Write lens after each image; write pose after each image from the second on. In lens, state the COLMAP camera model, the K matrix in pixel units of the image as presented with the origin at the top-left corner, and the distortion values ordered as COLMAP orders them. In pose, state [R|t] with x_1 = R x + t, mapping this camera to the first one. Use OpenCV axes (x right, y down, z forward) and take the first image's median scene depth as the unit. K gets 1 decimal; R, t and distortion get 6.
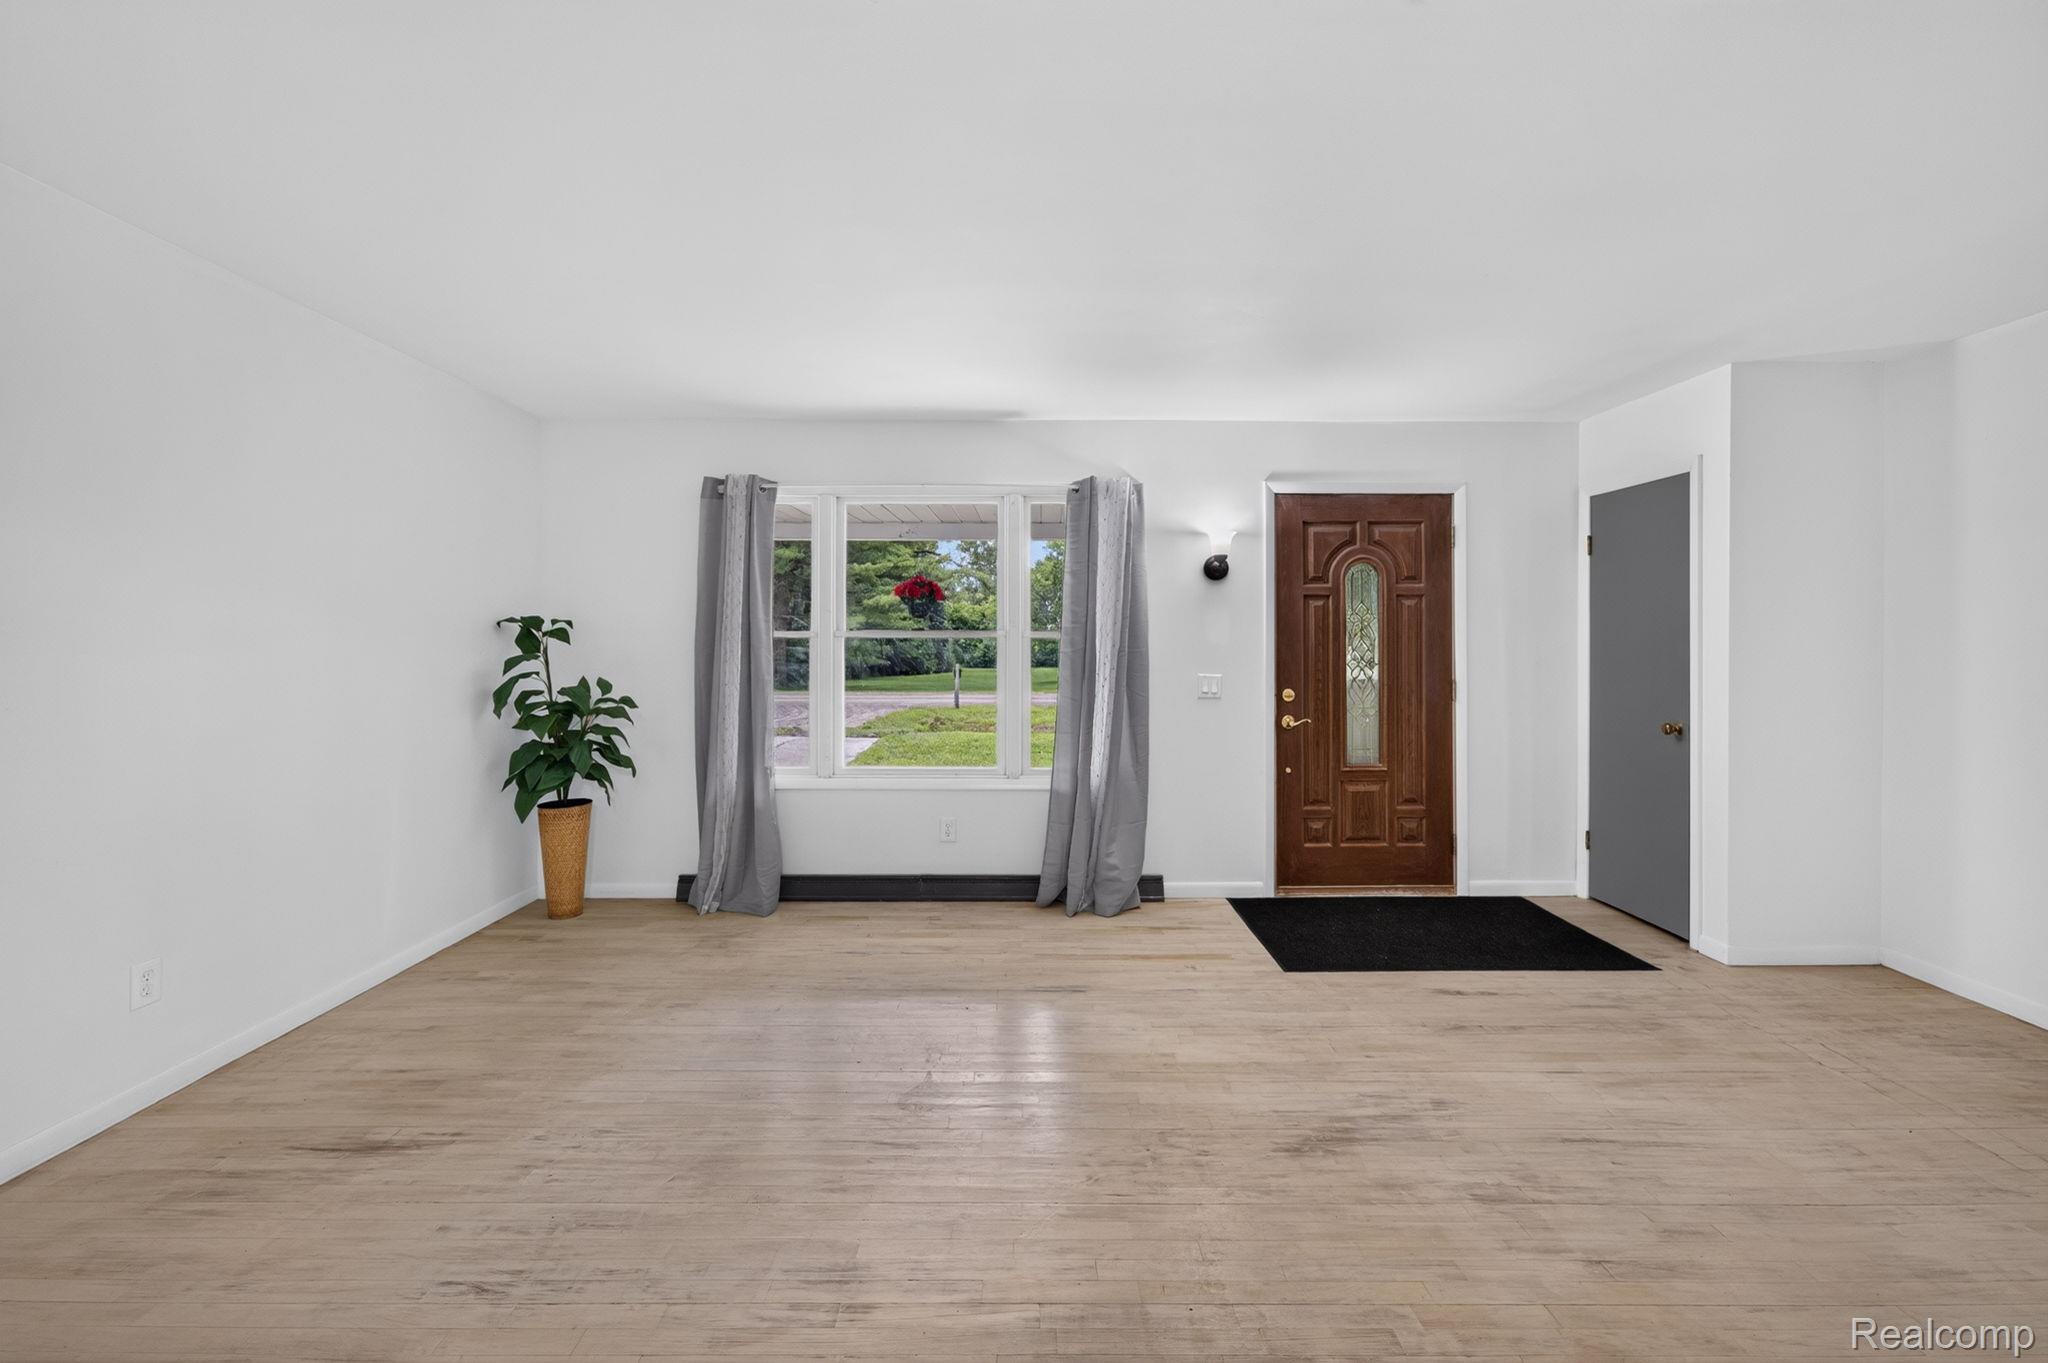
lens RADIAL K [[817.5, 0, 1024.9], [0, 817.5, 638.5], [0, 0, 1]] dist [0.002829, 0.000298]
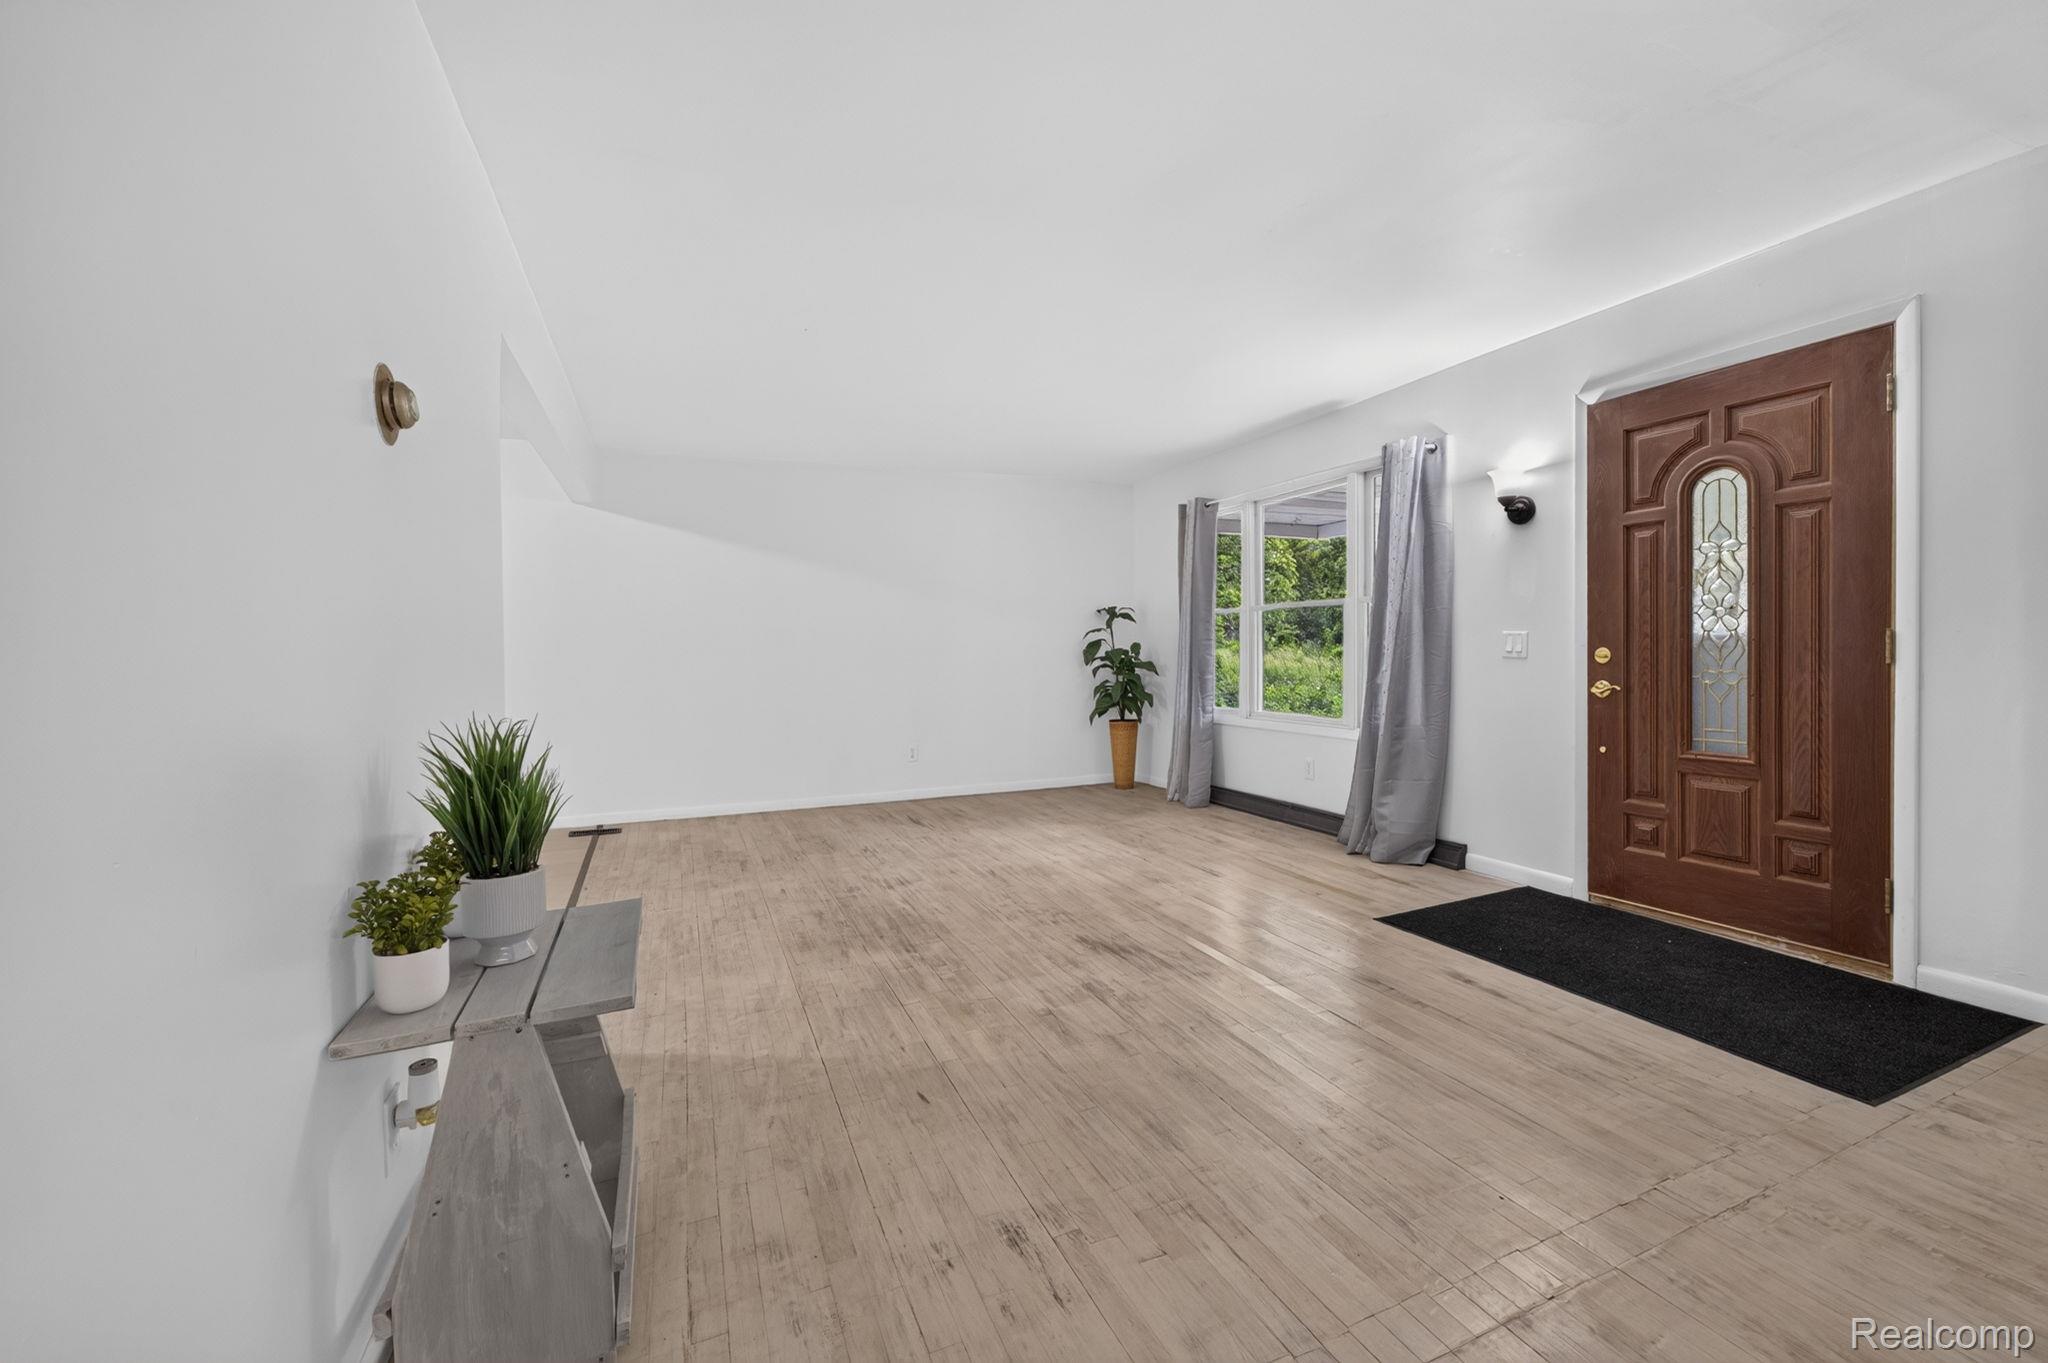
lens RADIAL K [[822.3, 0, 1029.0], [0, 822.3, 656.6], [0, 0, 1]] dist [0.001849, 0.000336]
pose [[0.396204, 0.002688, -0.918159, 0.836551], [0.024310, 0.999614, 0.013417, 0.046575], [0.917841, -0.027636, 0.395986, 0.169882]]
